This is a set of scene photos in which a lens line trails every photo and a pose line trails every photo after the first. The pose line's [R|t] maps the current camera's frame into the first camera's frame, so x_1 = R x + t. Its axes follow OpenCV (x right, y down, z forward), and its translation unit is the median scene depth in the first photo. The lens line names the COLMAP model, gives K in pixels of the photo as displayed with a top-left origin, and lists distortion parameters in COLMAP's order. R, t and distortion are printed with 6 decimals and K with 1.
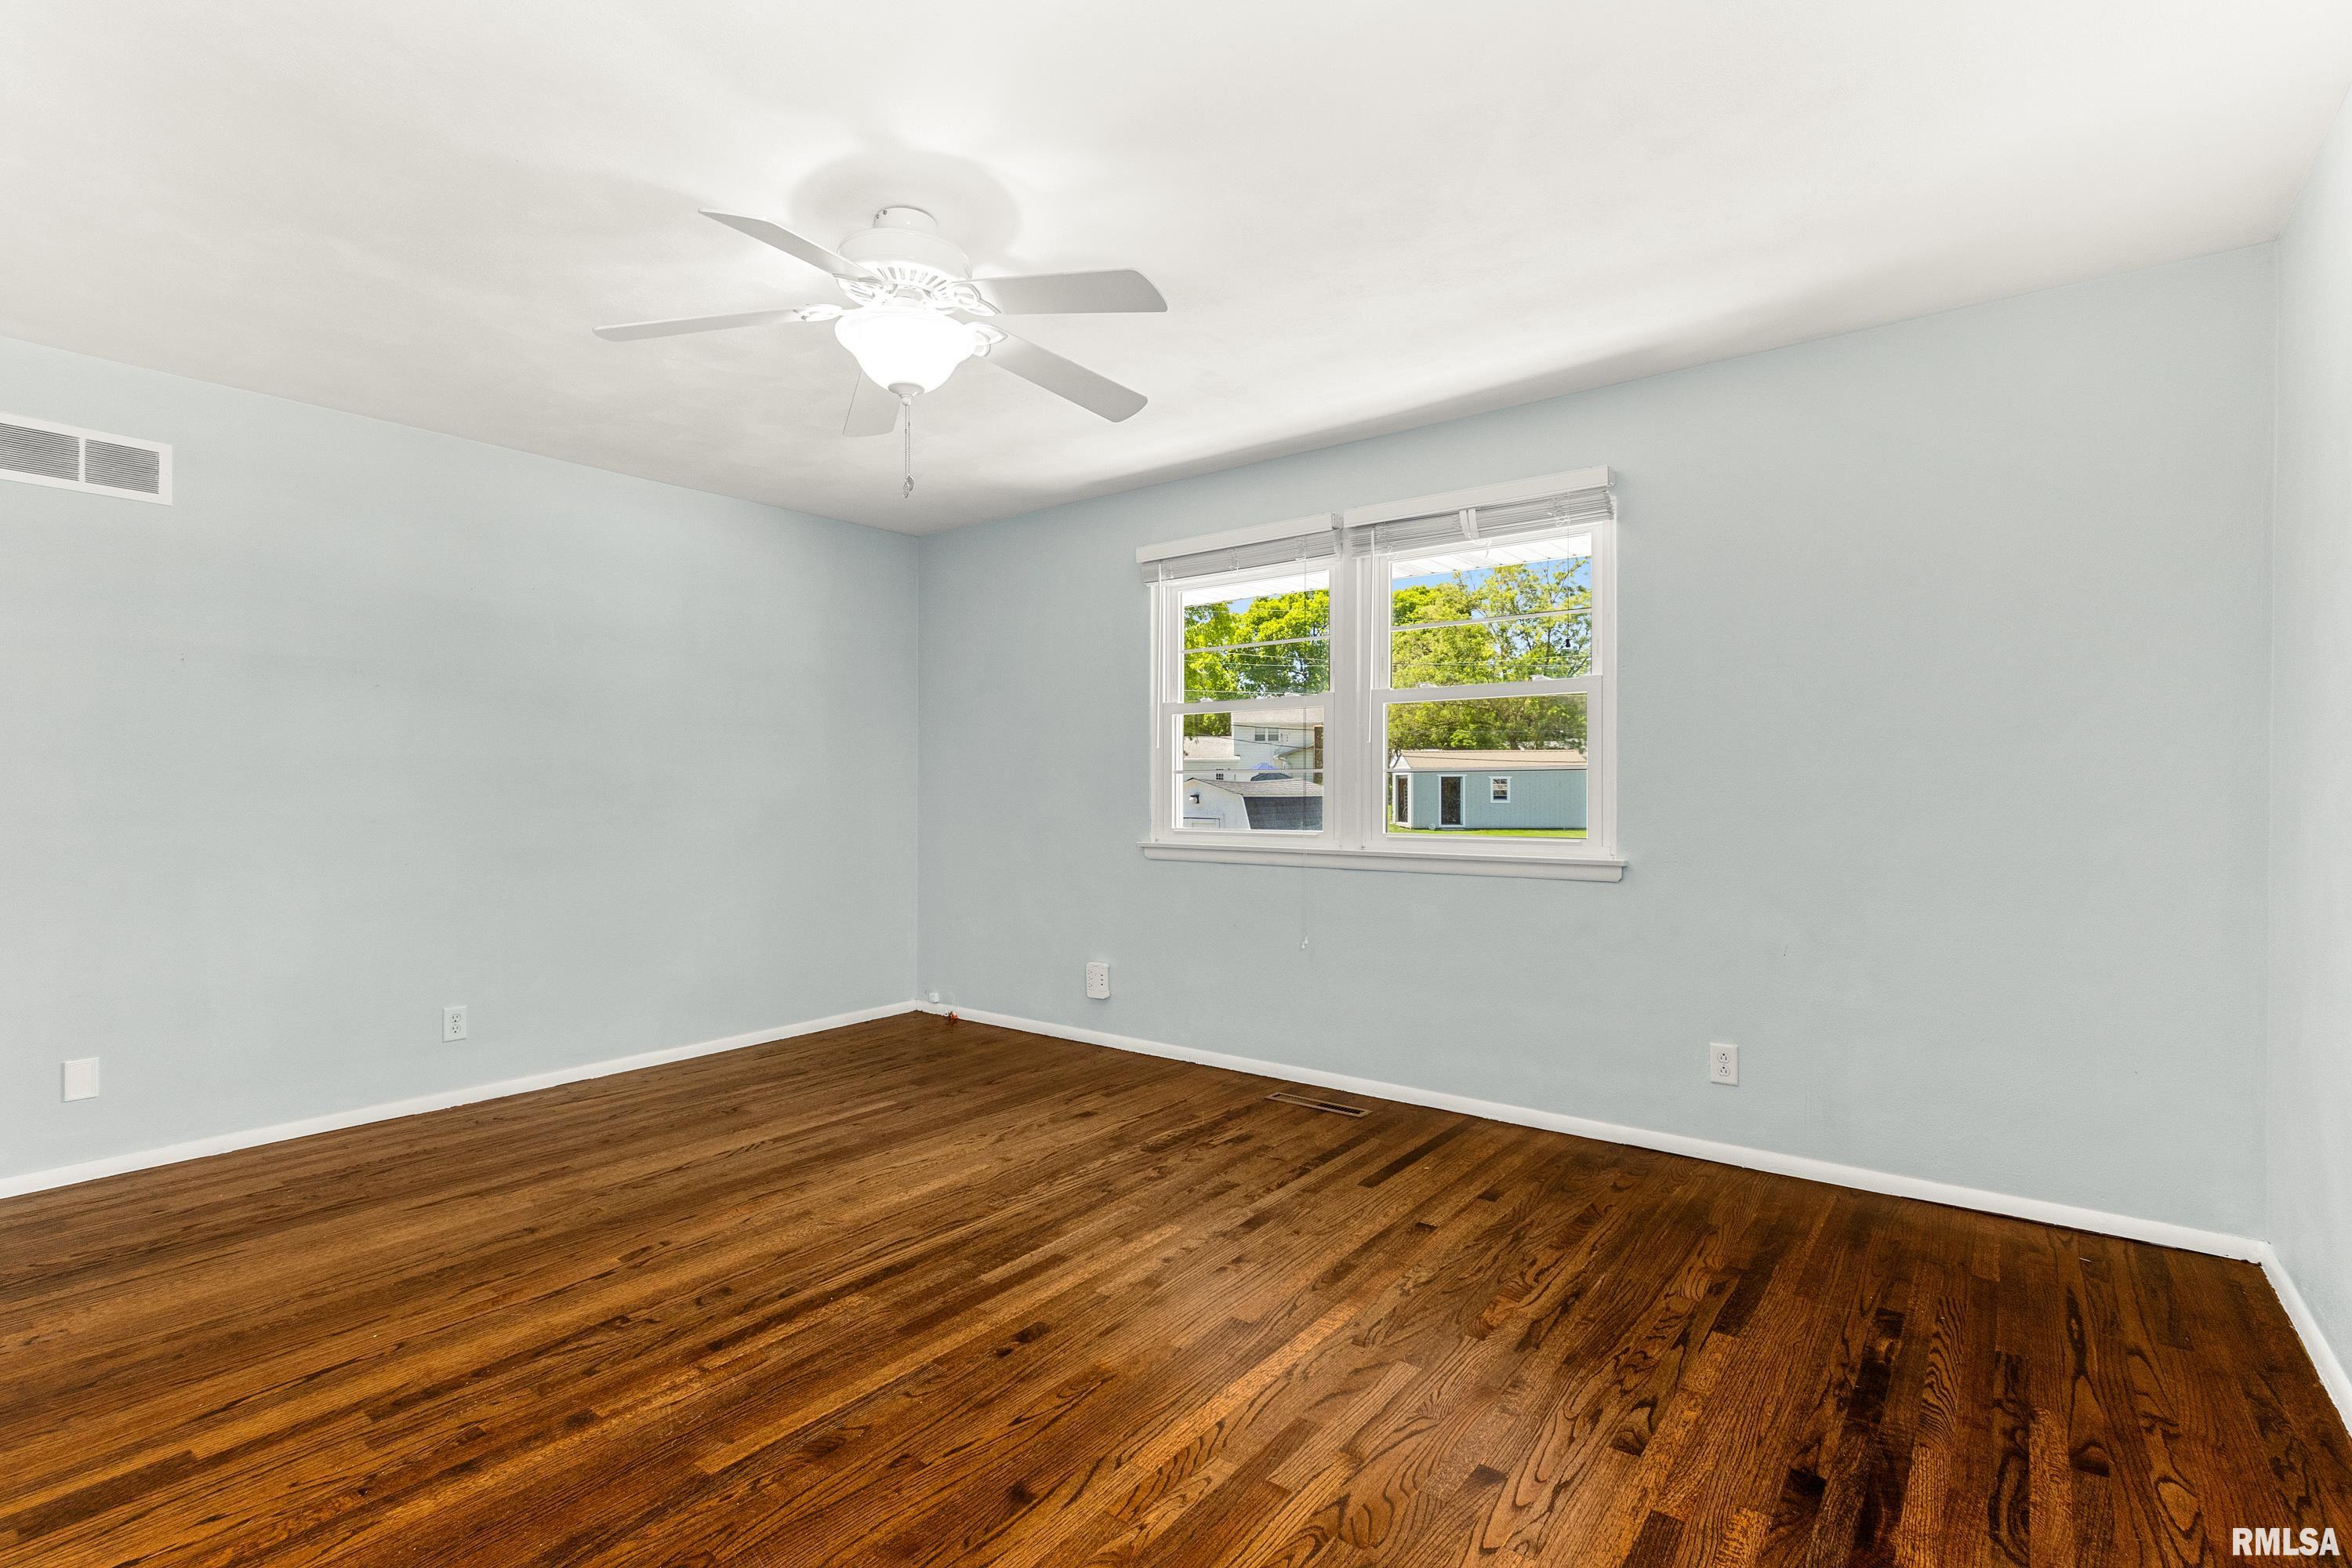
lens RADIAL K [[1107.6, 0, 1157.5], [0, 1107.6, 785.9], [0, 0, 1]] dist [-0.001133, -0.000418]
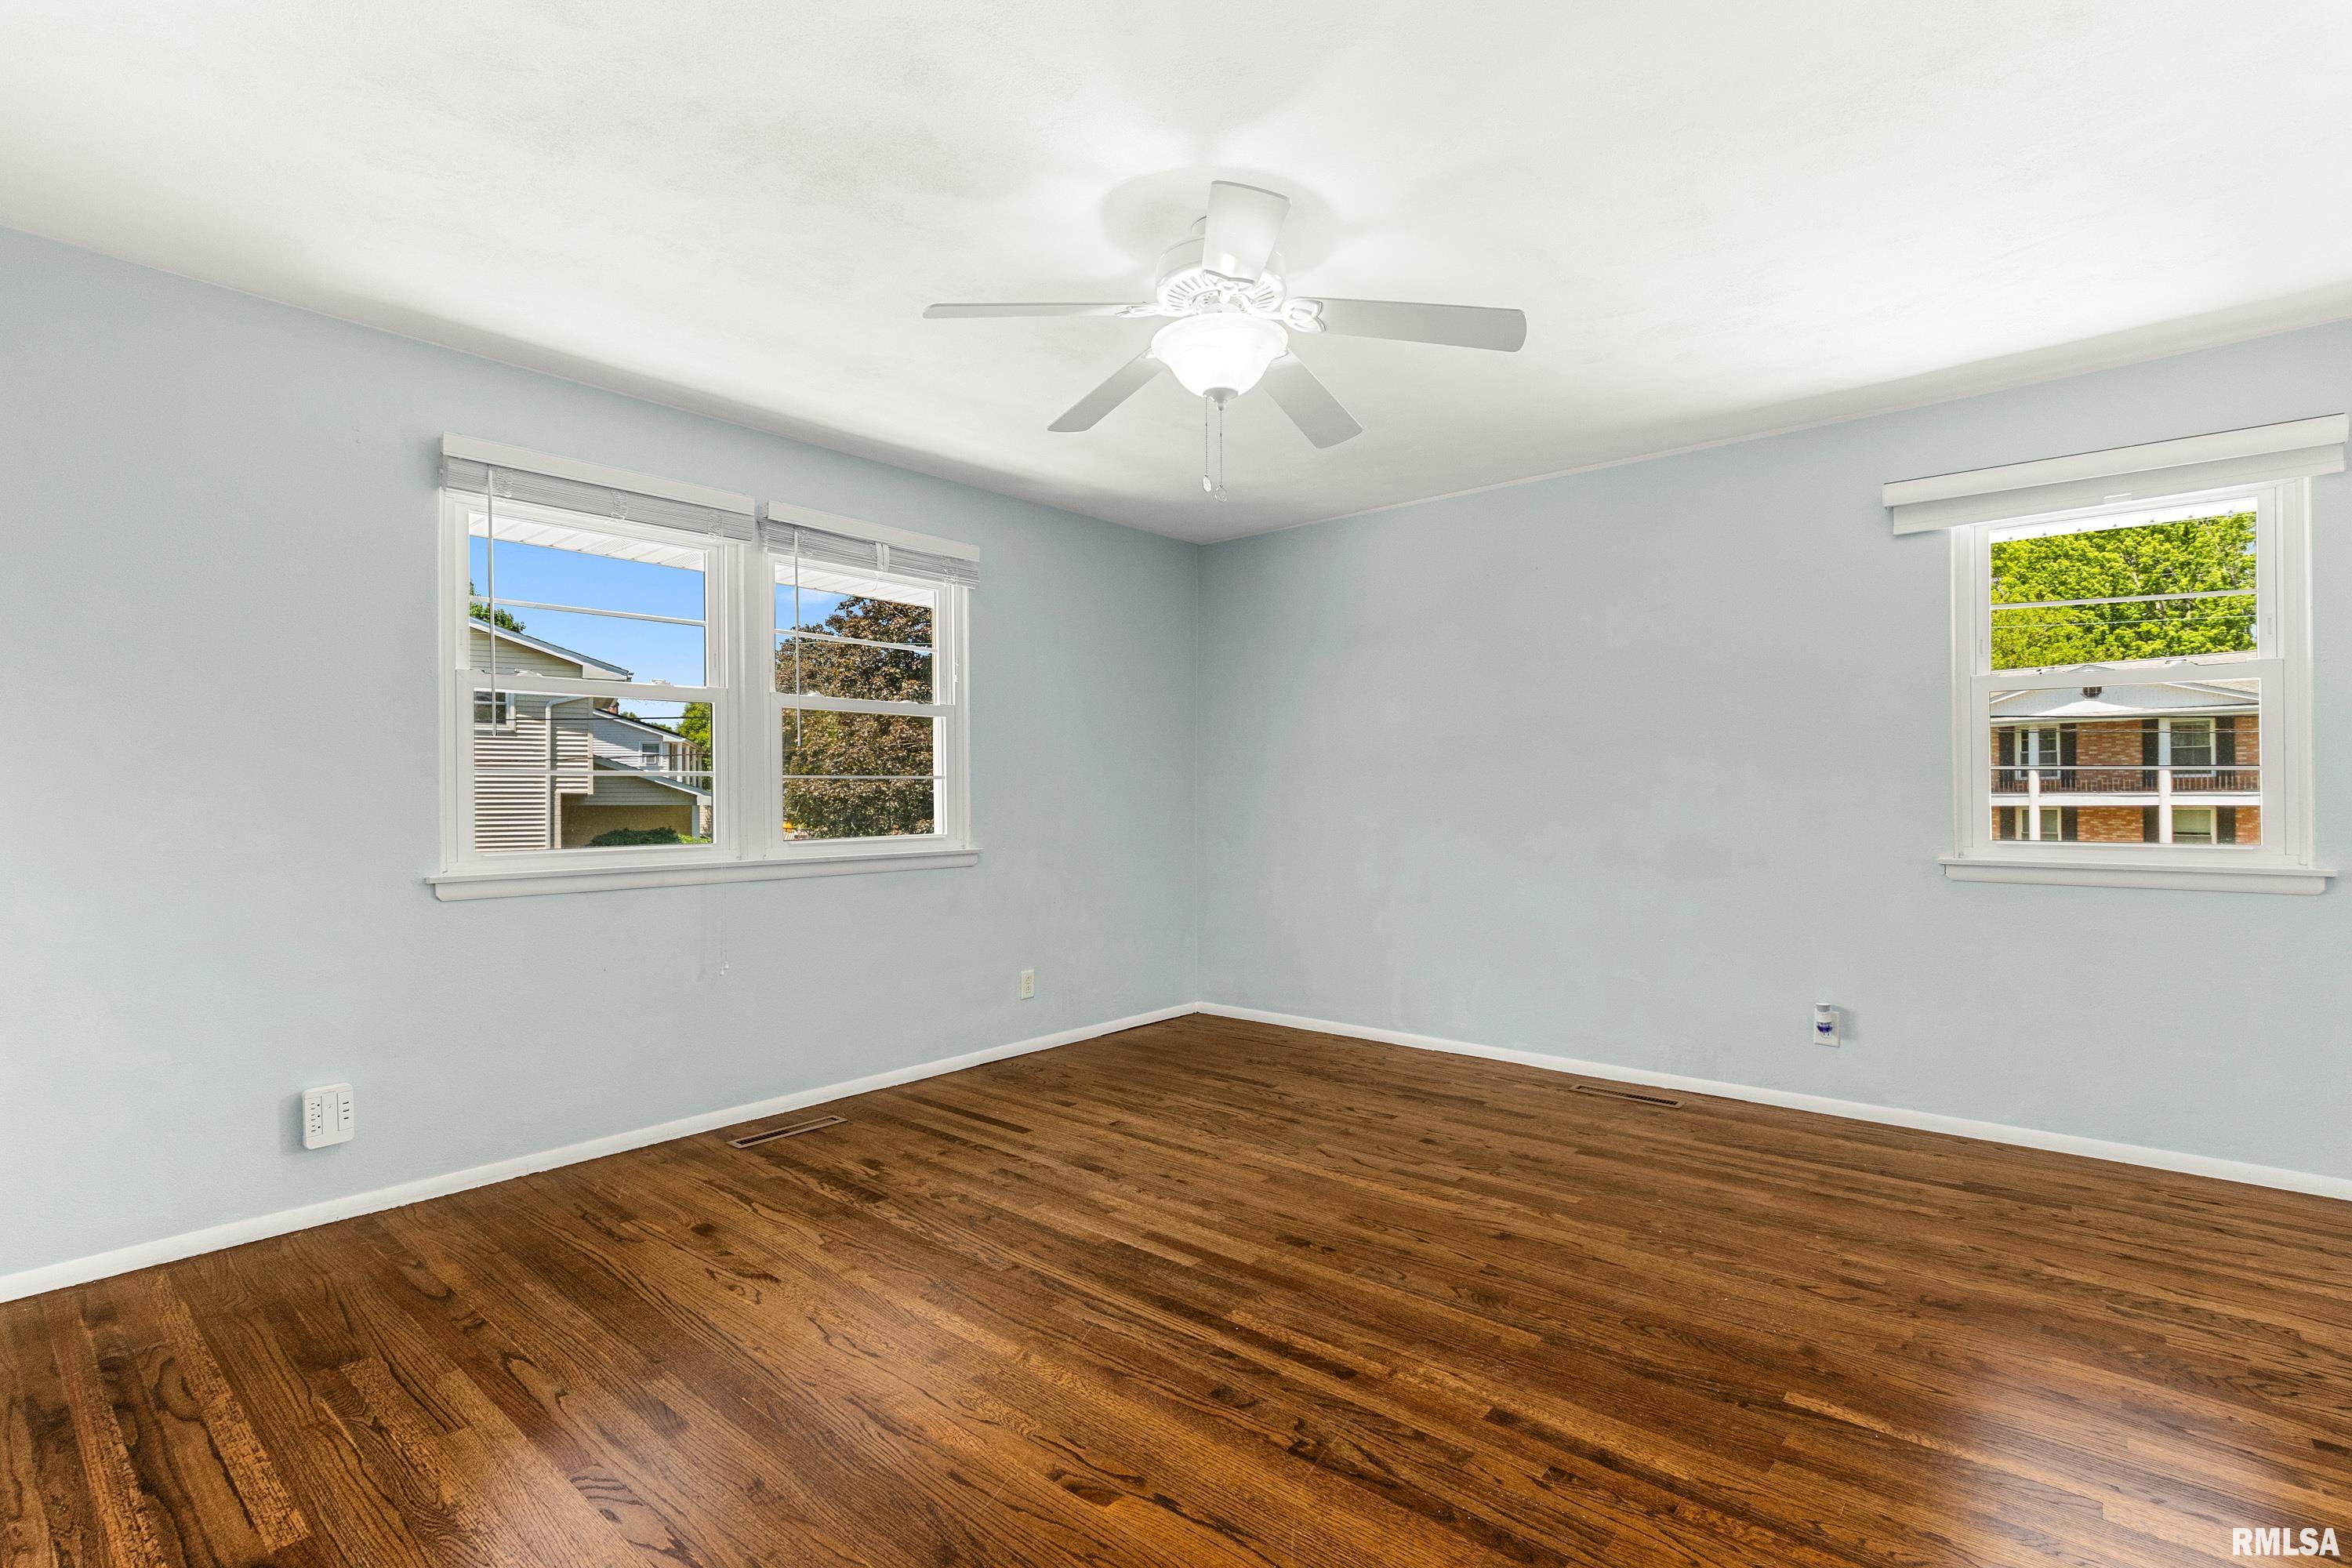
lens RADIAL K [[1107.6, 0, 1166.5], [0, 1107.6, 790.7], [0, 0, 1]] dist [-0.001133, -0.000418]
pose [[0.041374, 0.003860, 0.999136, -1.073761], [0.002975, 0.999988, -0.003987, 0.005418], [-0.999139, 0.003138, 0.041362, 0.879382]]
